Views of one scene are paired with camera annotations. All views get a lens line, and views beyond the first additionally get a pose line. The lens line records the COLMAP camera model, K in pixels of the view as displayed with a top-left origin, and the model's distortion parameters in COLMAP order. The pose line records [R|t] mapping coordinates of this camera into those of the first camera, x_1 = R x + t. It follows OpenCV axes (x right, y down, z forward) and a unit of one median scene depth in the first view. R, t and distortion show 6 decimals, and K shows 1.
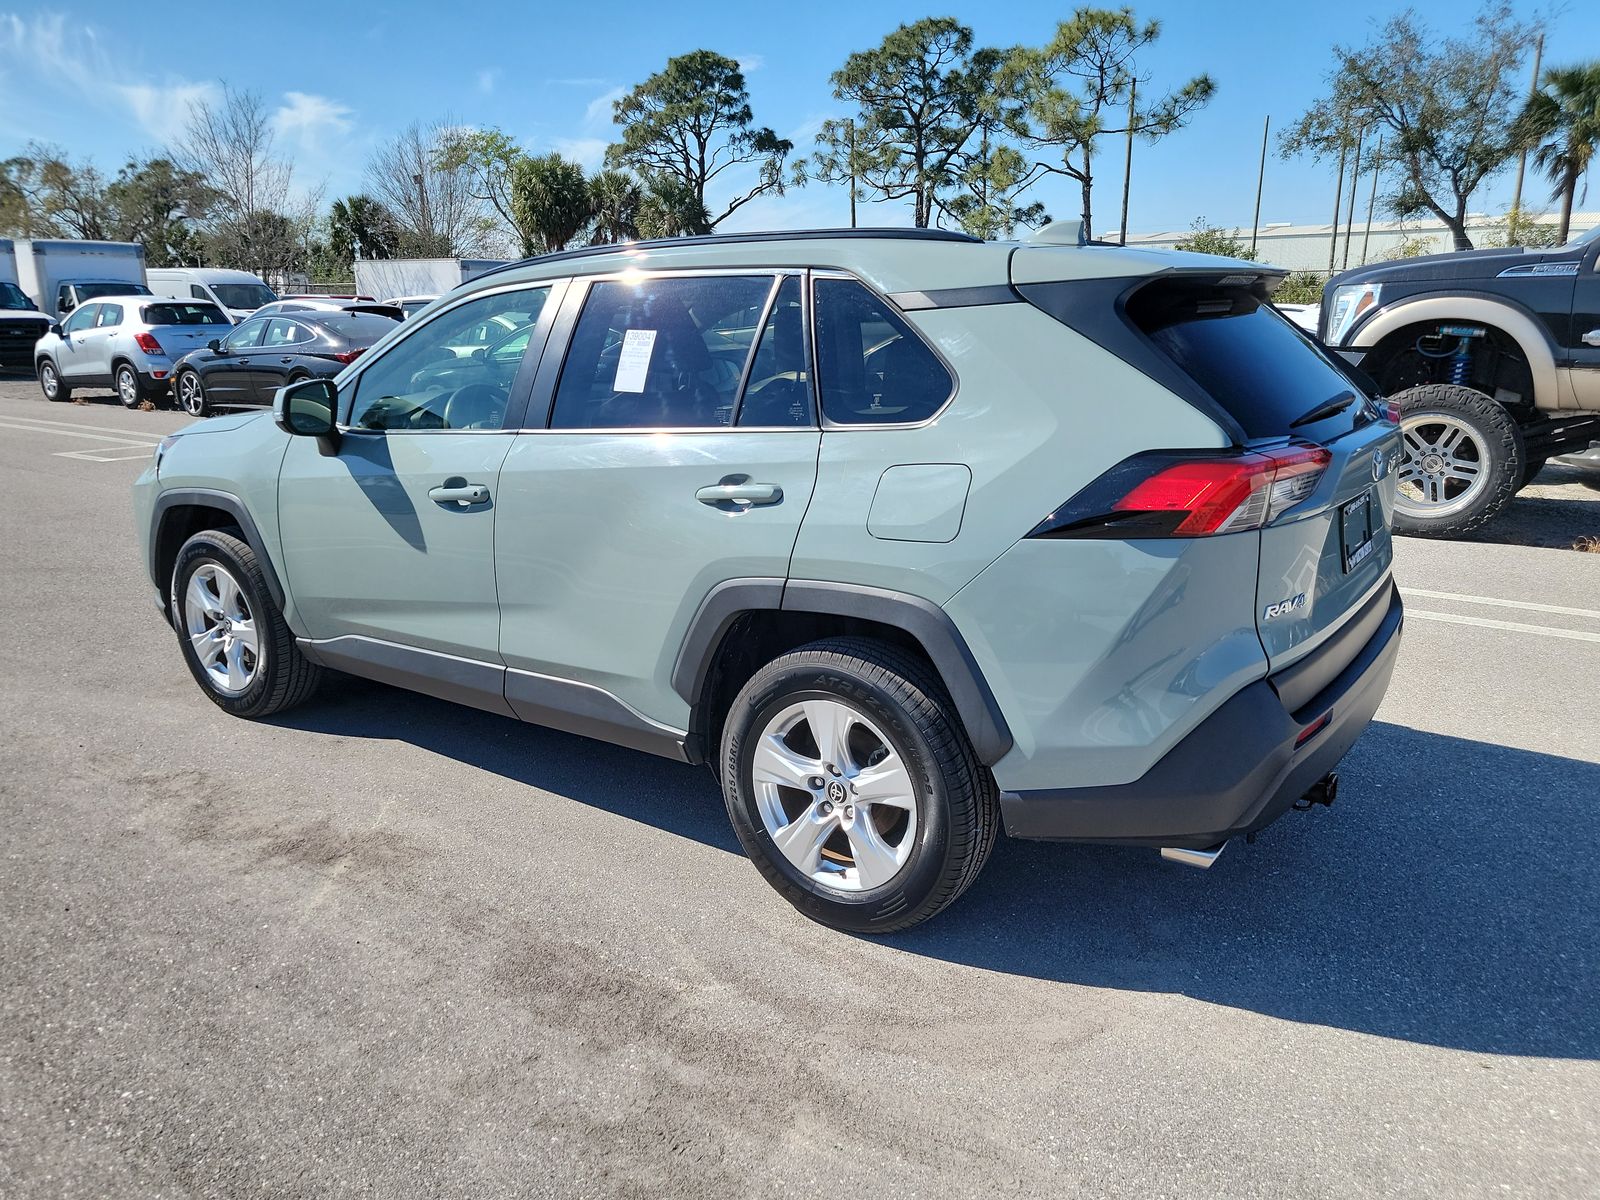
lens RADIAL K [[1175.0, 0, 800.0], [0, 1175.0, 600.0], [0, 0, 1]] dist [0.071111, -0.080260]
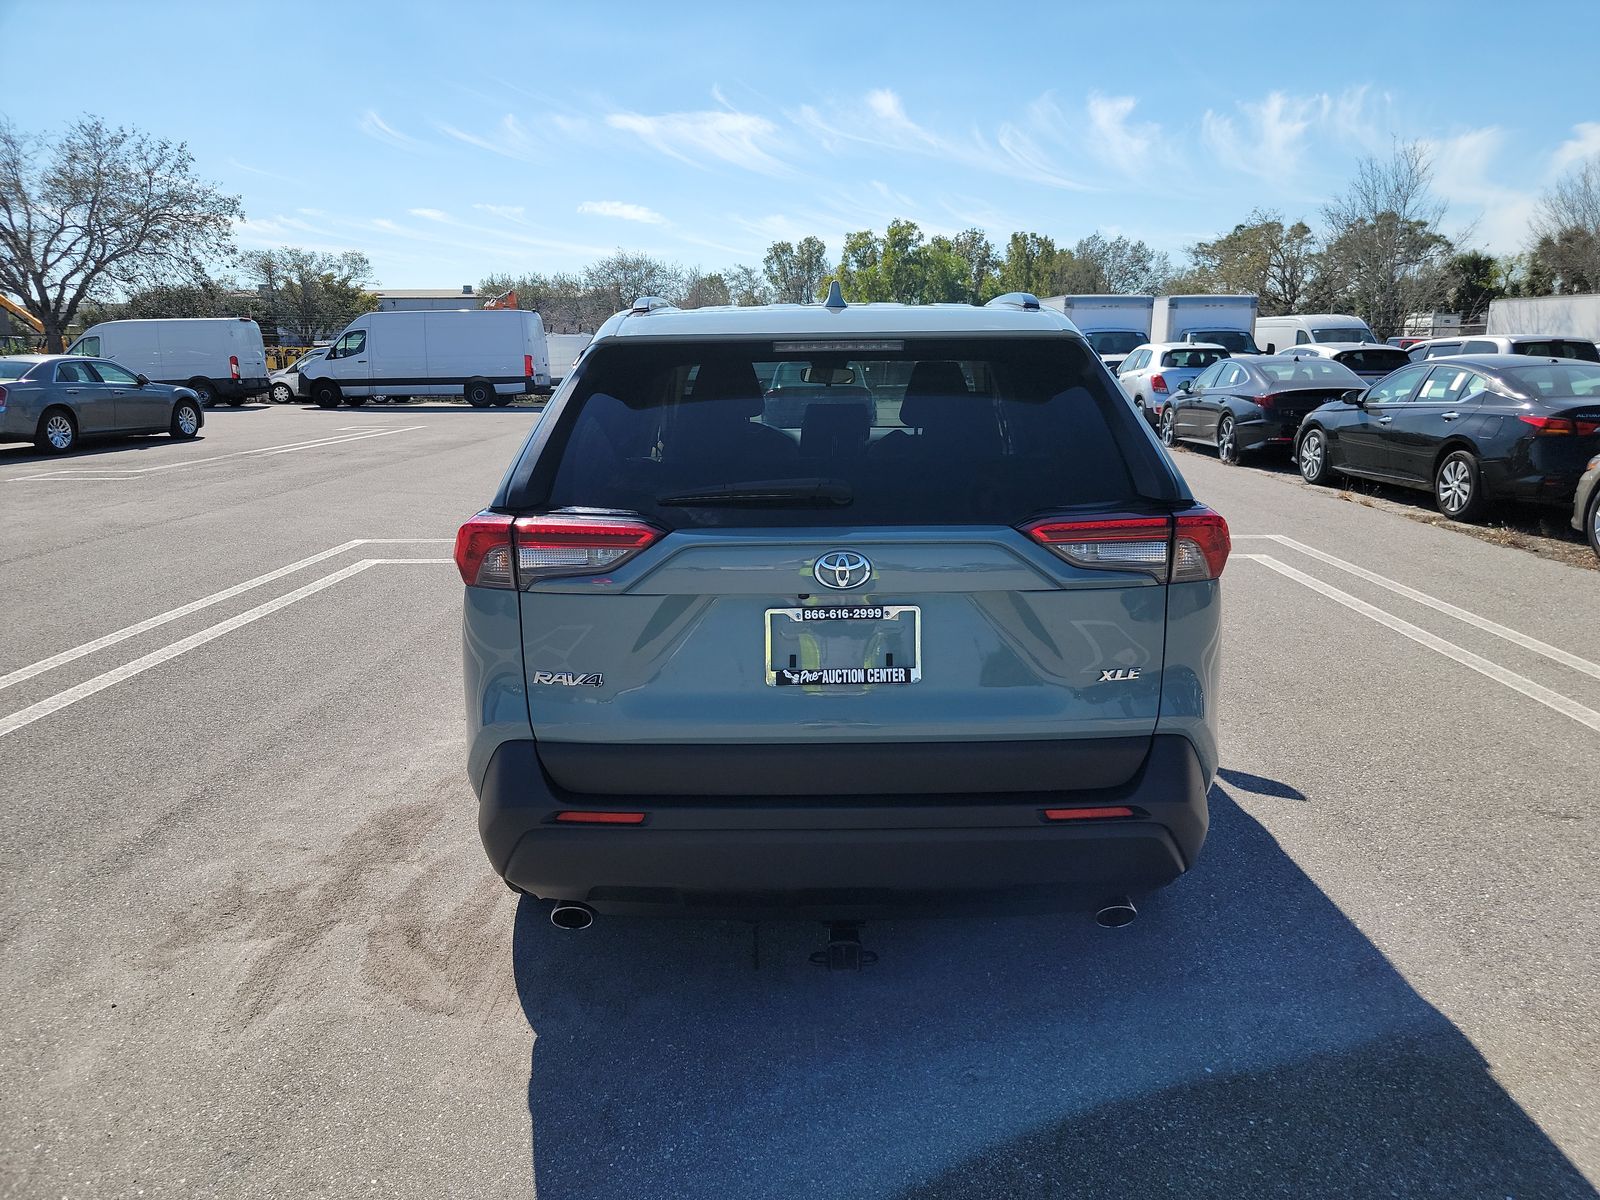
lens RADIAL K [[1131.0, 0, 823.4], [0, 1131.0, 597.5], [0, 0, 1]] dist [0.068878, -0.055046]
pose [[0.574633, 0.174368, -0.799621, 0.133881], [-0.196266, 0.977889, 0.072199, -0.017474], [0.794529, 0.115450, 0.596149, 0.064204]]
